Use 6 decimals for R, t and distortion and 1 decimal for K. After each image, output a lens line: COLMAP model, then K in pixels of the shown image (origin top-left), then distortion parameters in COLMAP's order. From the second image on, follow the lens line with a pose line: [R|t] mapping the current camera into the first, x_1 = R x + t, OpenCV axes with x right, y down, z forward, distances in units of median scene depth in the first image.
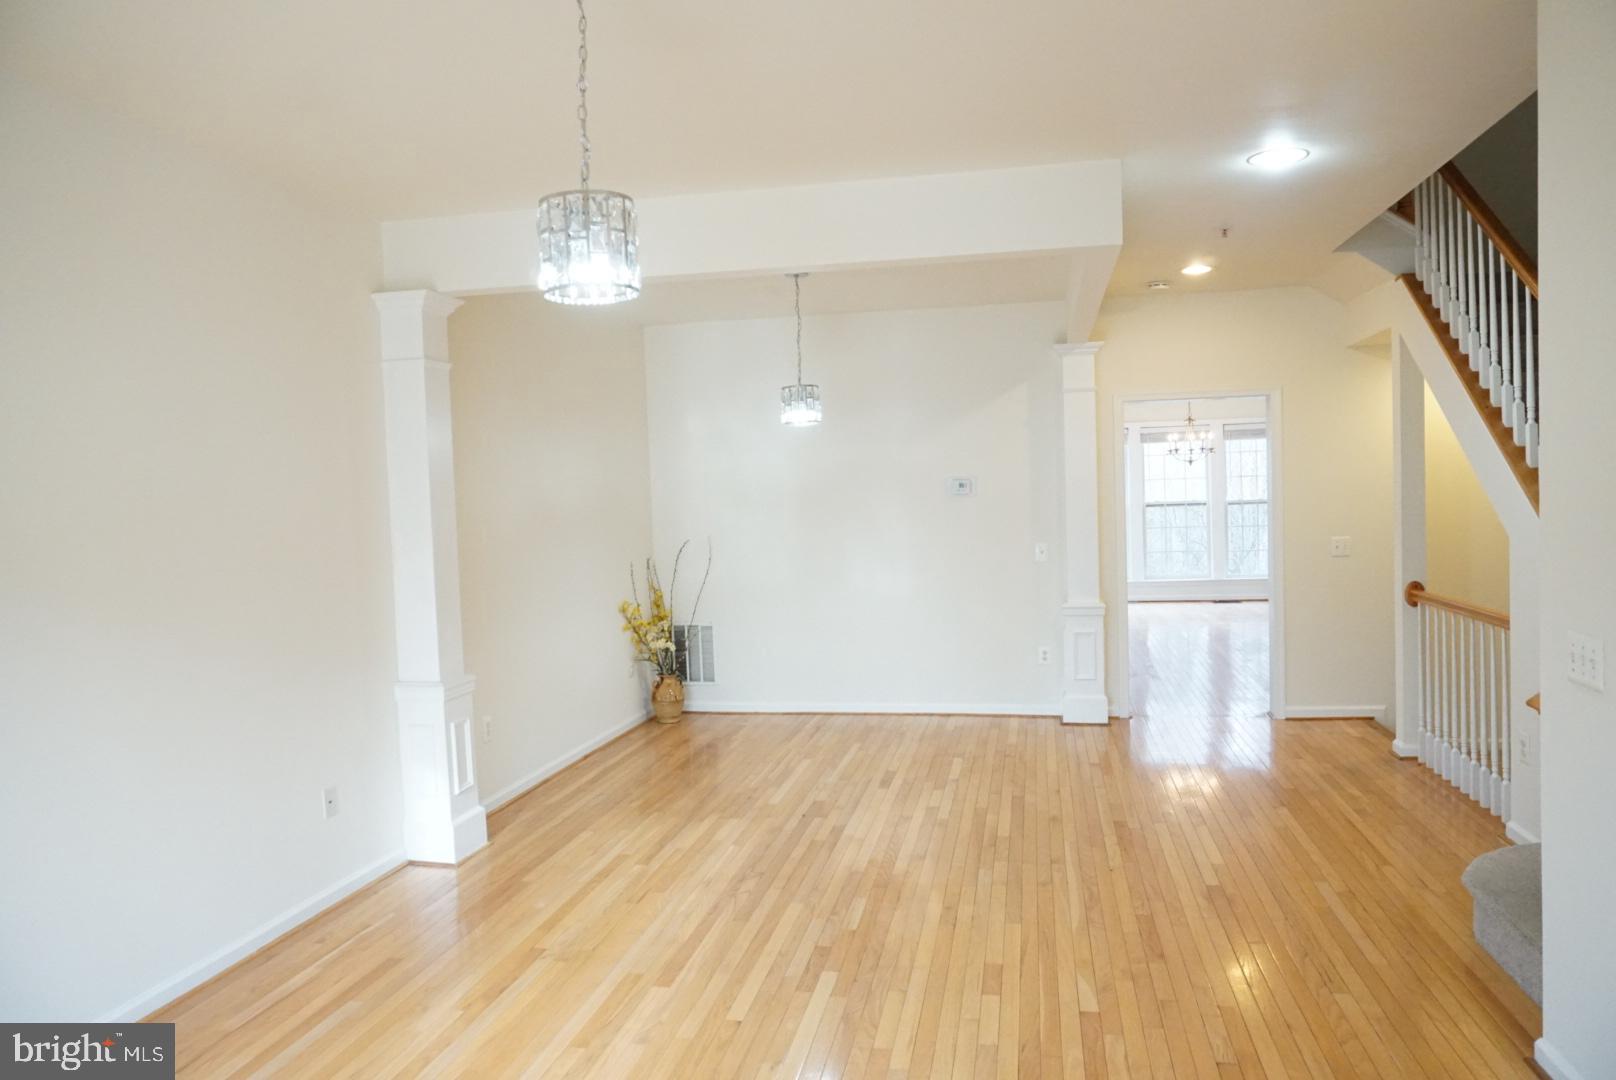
lens RADIAL K [[1079.1, 0, 808.5], [0, 1079.1, 550.8], [0, 0, 1]] dist [-0.052906, 0.037647]
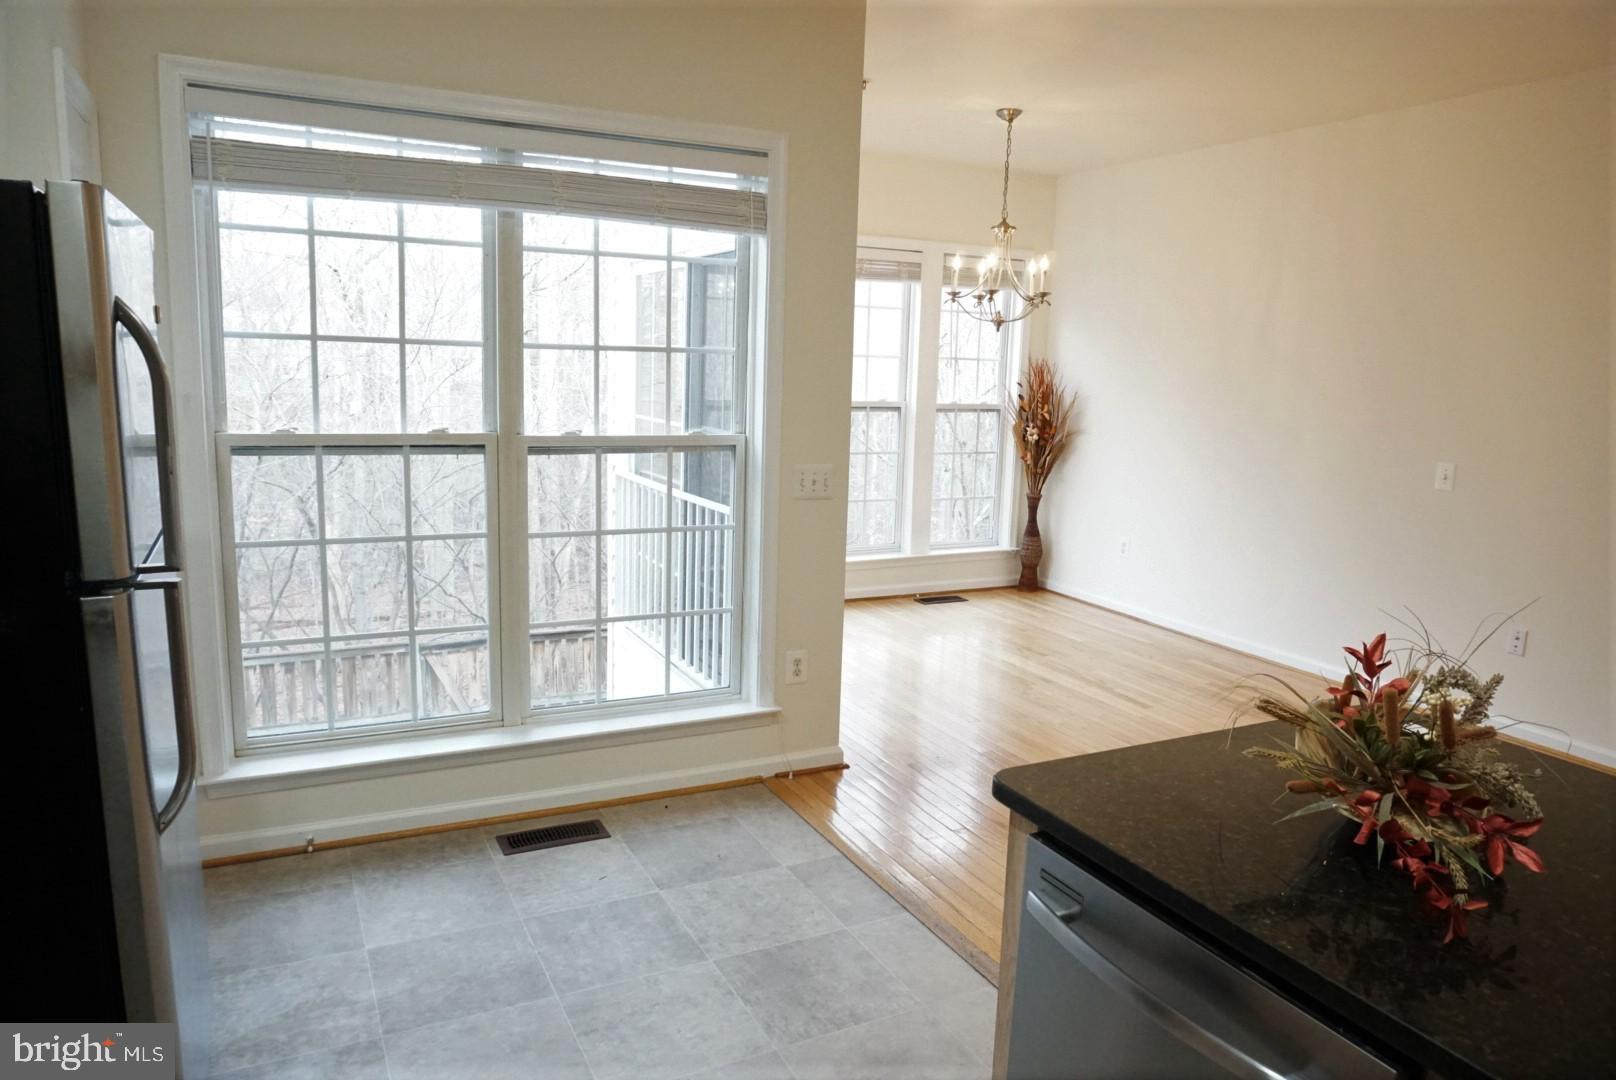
lens RADIAL K [[1079.1, 0, 806.2], [0, 1079.1, 552.4], [0, 0, 1]] dist [-0.052906, 0.037647]
pose [[0.775228, -0.051441, 0.629584, 0.019731], [-0.024695, 0.993449, 0.111580, -0.089869], [-0.631199, -0.102048, 0.768879, 1.765004]]
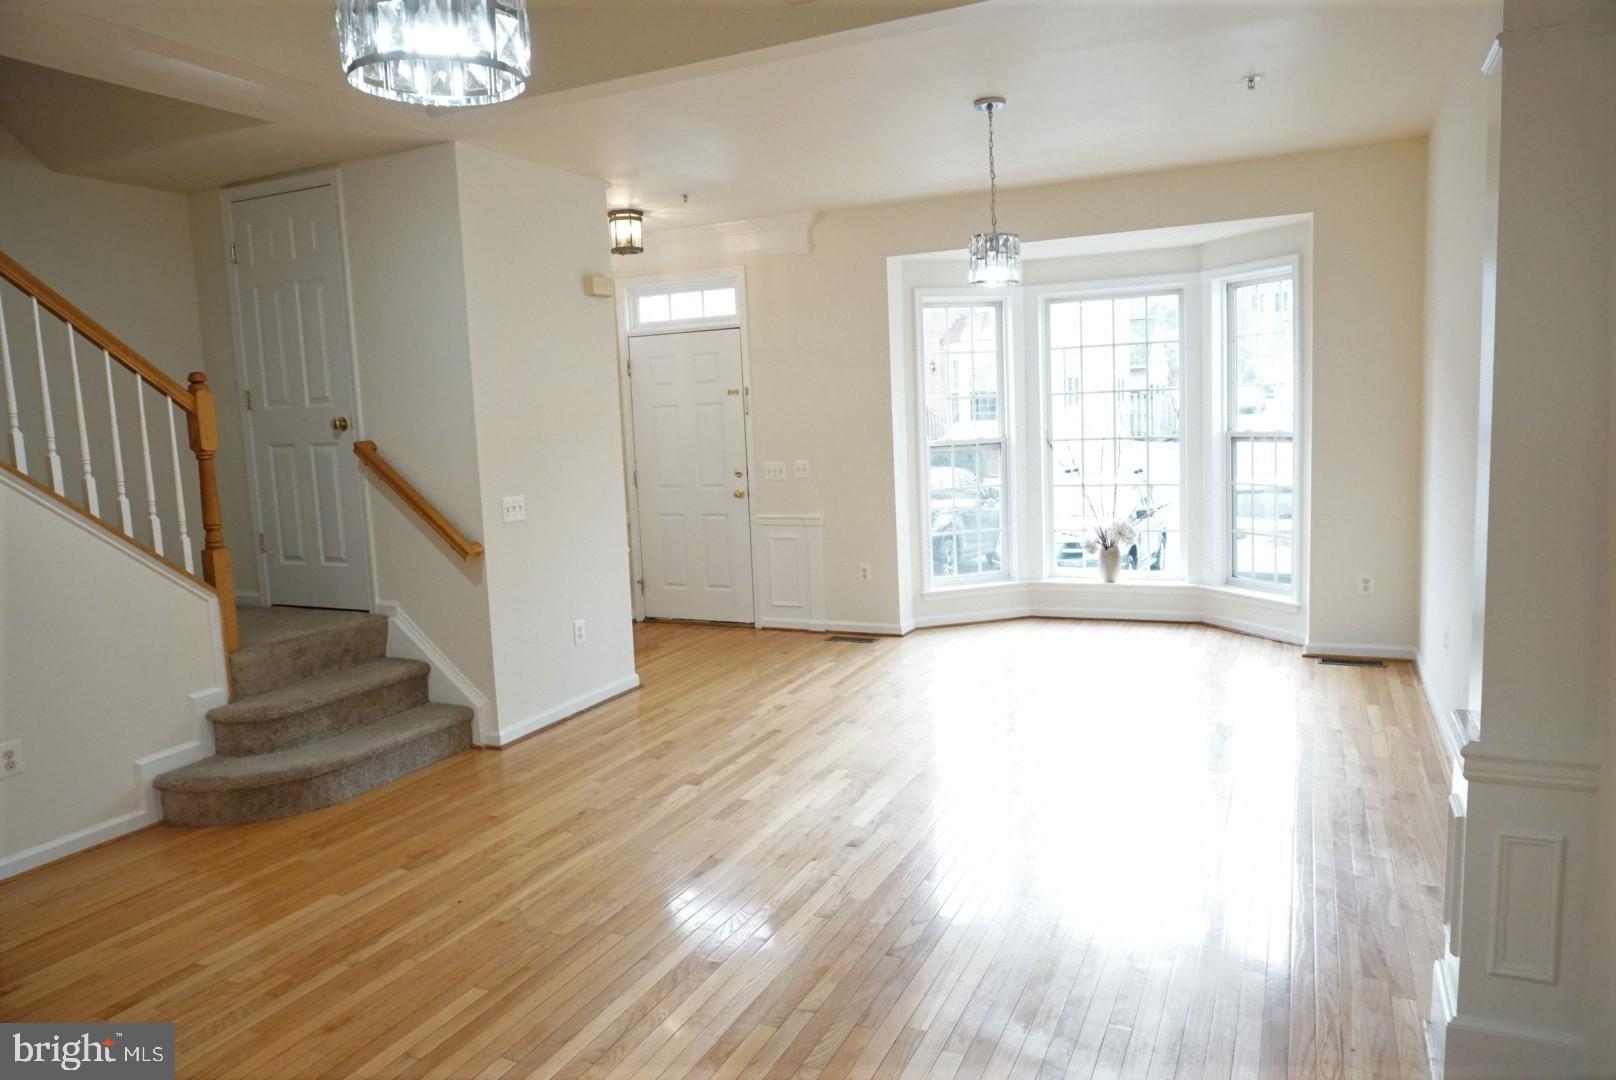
lens RADIAL K [[1079.1, 0, 804.4], [0, 1079.1, 548.8], [0, 0, 1]] dist [-0.052906, 0.037647]
pose [[-0.969656, 0.044888, 0.240316, -0.152847], [0.088613, 0.980685, 0.174368, -0.068256], [-0.227848, 0.190372, -0.954905, 1.481129]]
